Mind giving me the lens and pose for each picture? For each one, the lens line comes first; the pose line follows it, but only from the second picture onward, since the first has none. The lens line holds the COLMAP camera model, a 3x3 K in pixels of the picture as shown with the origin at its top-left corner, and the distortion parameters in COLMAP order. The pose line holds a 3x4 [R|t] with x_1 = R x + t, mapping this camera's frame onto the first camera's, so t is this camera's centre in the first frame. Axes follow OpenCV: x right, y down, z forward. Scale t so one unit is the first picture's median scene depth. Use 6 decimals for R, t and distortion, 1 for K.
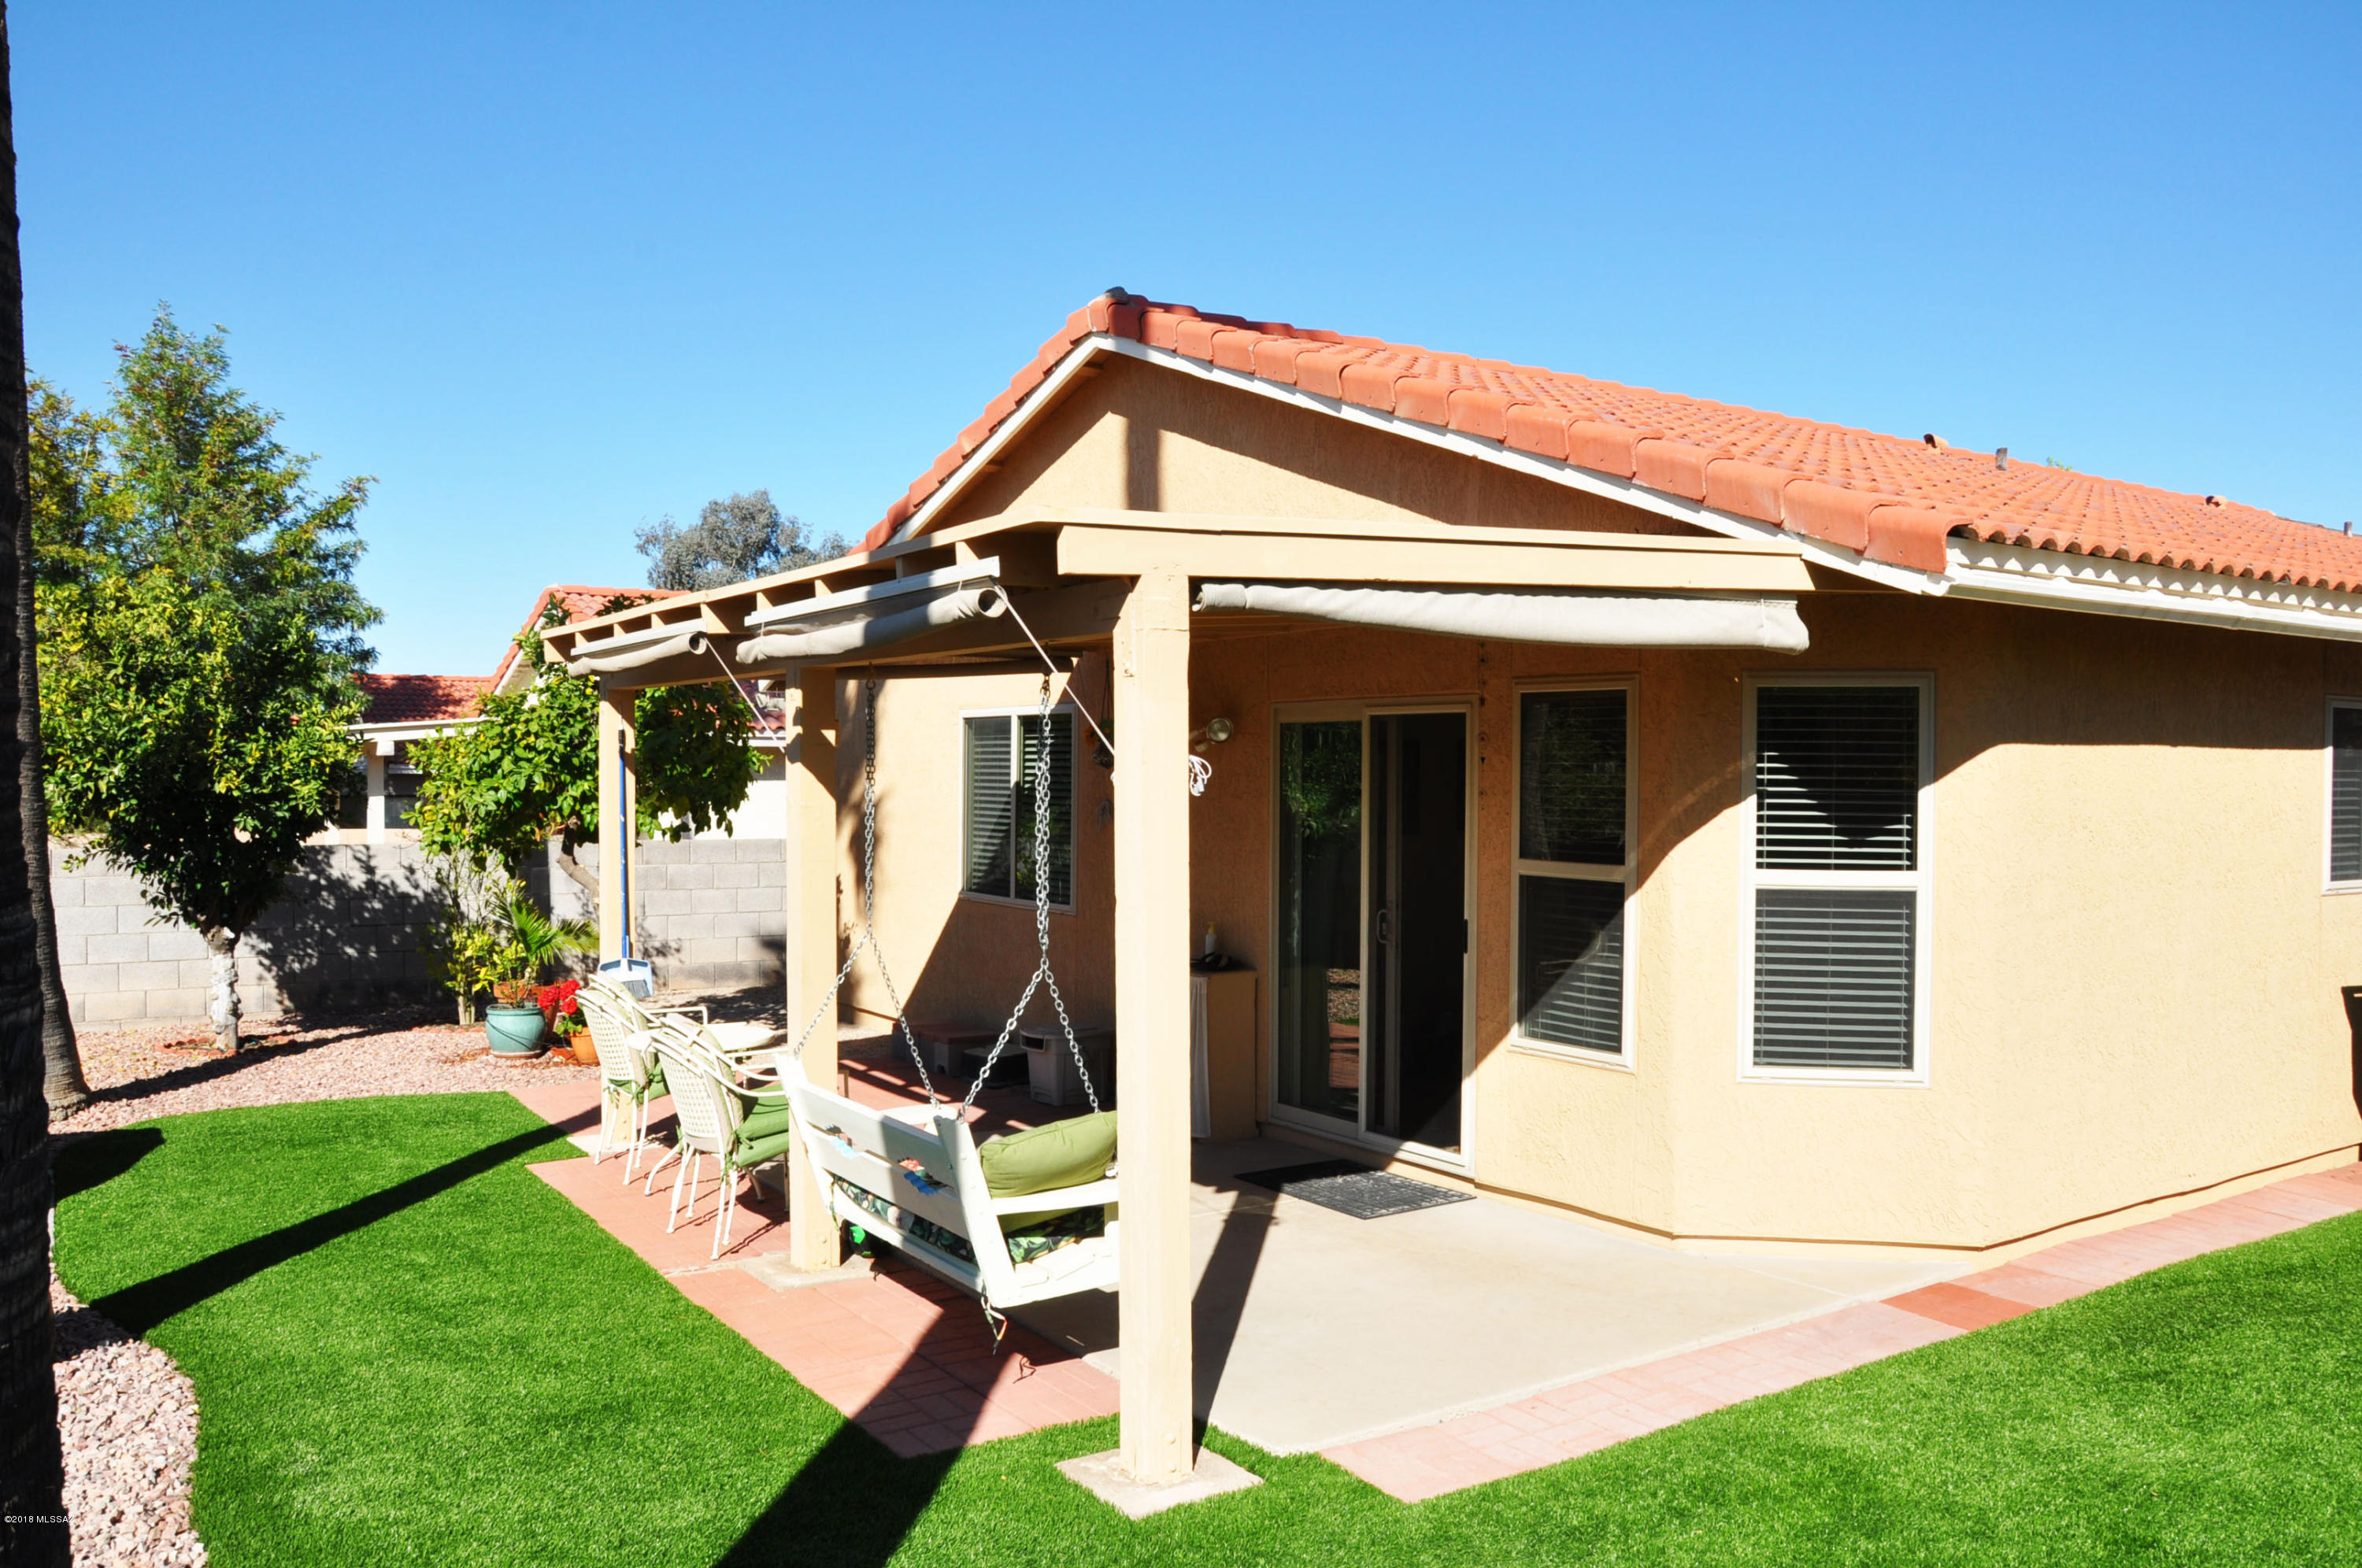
lens RADIAL K [[1841.1, 0, 1179.8], [0, 1841.1, 792.0], [0, 0, 1]] dist [-0.141985, 0.092035]
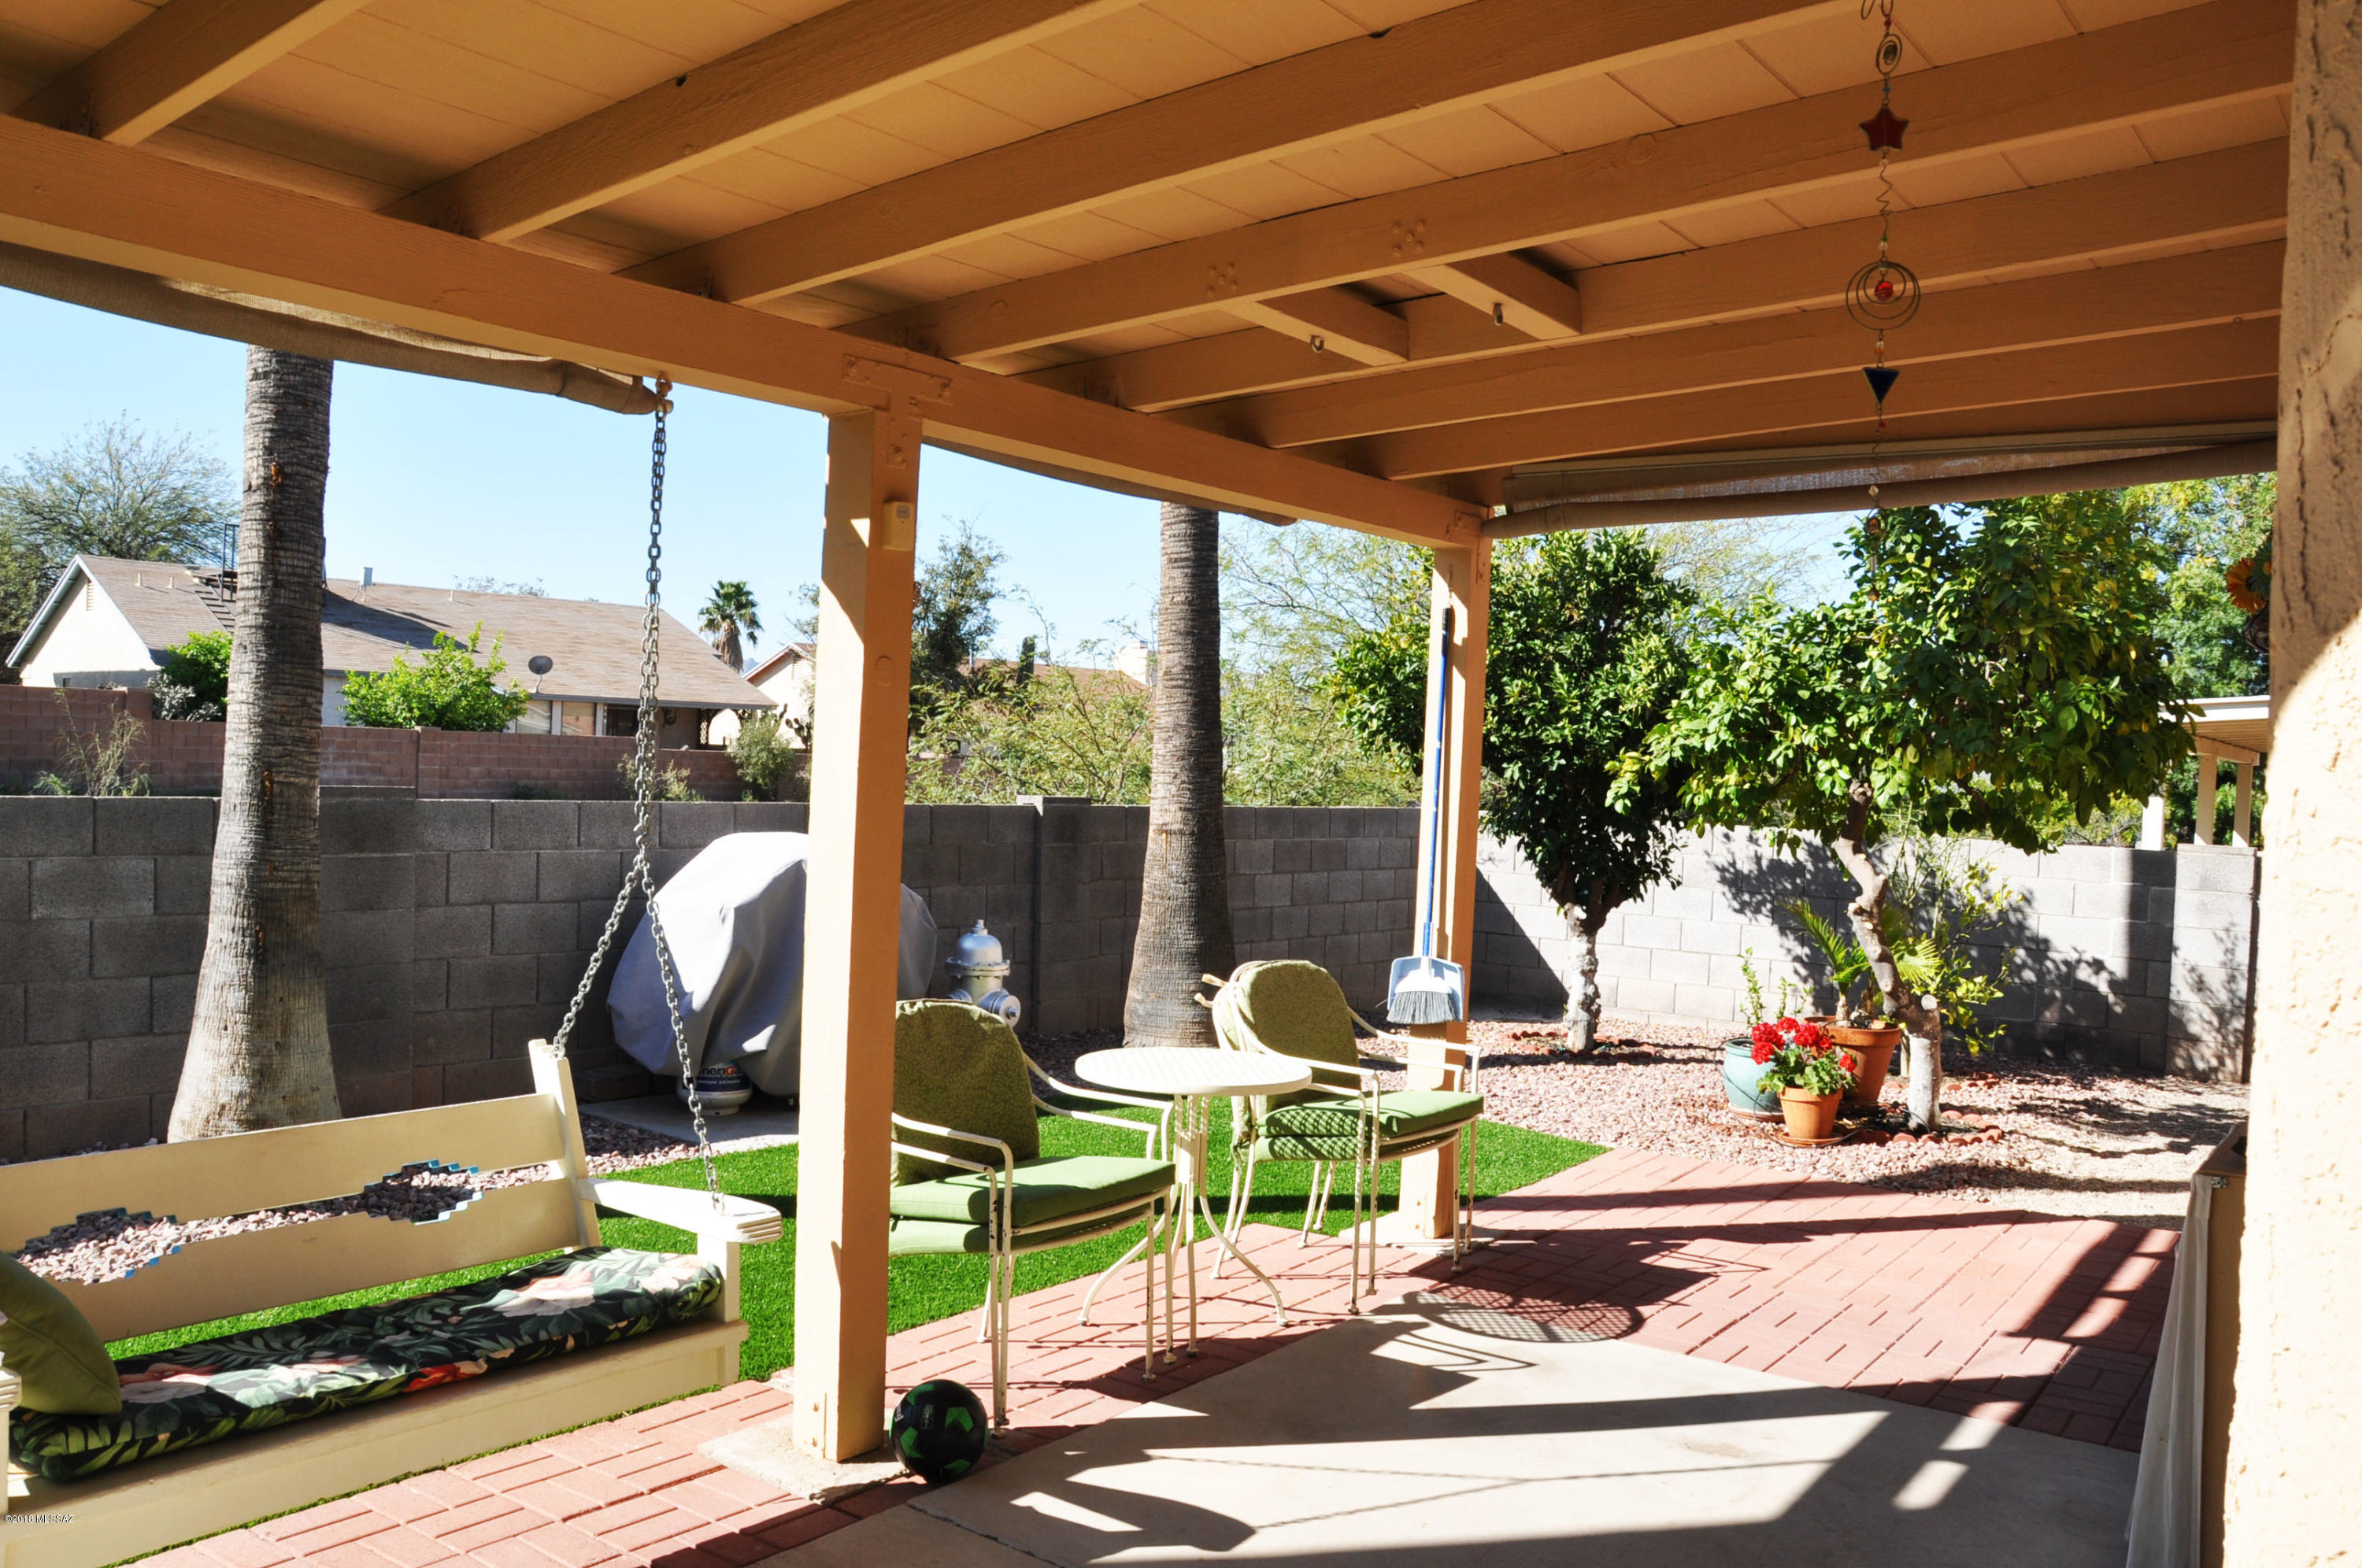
lens RADIAL K [[1841.1, 0, 1175.2], [0, 1841.1, 796.5], [0, 0, 1]] dist [-0.141985, 0.092035]
pose [[0.323731, 0.027734, -0.945743, 0.231848], [-0.052132, 0.998575, 0.011438, 0.024858], [0.944712, 0.045601, 0.324715, 0.557477]]
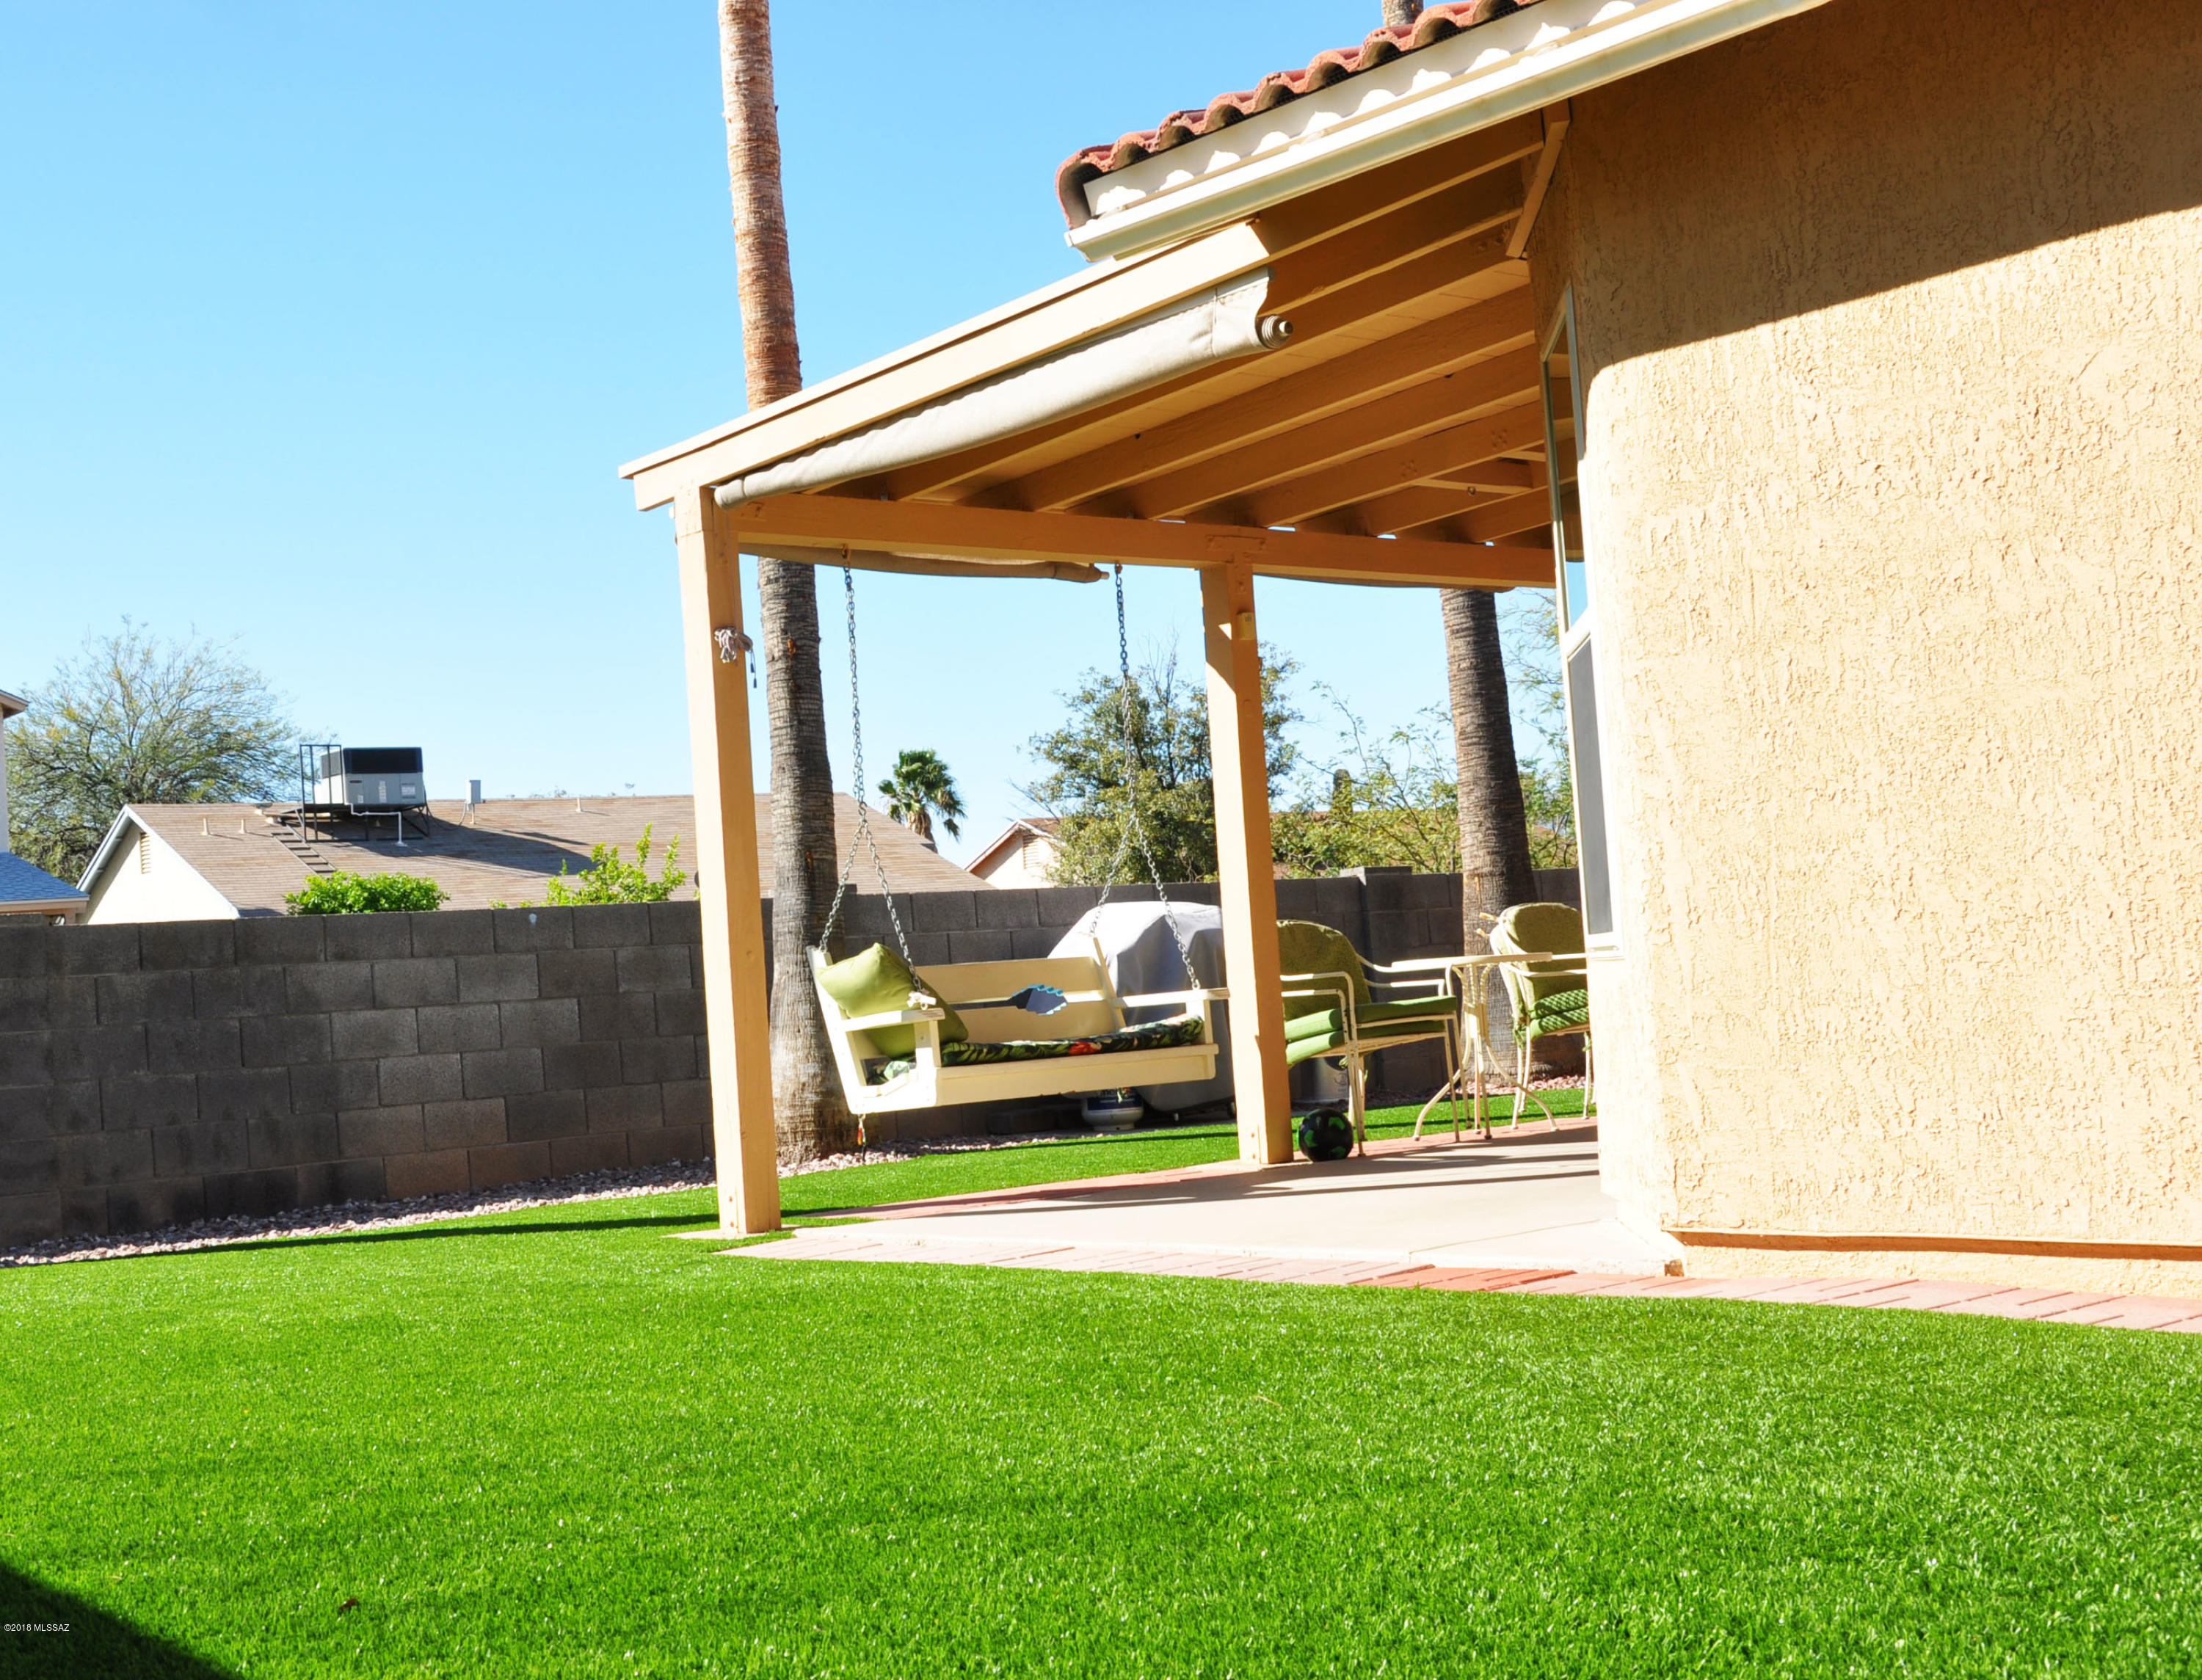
lens RADIAL K [[2850.0, 0, 942.1], [0, 2850.0, 834.9], [0, 0, 1]] dist [0.025324, 0.000000]
pose [[0.102150, -0.069264, -0.992355, 0.823555], [0.053417, 0.996516, -0.064056, 0.106578], [0.993334, -0.046465, 0.105494, 0.411699]]
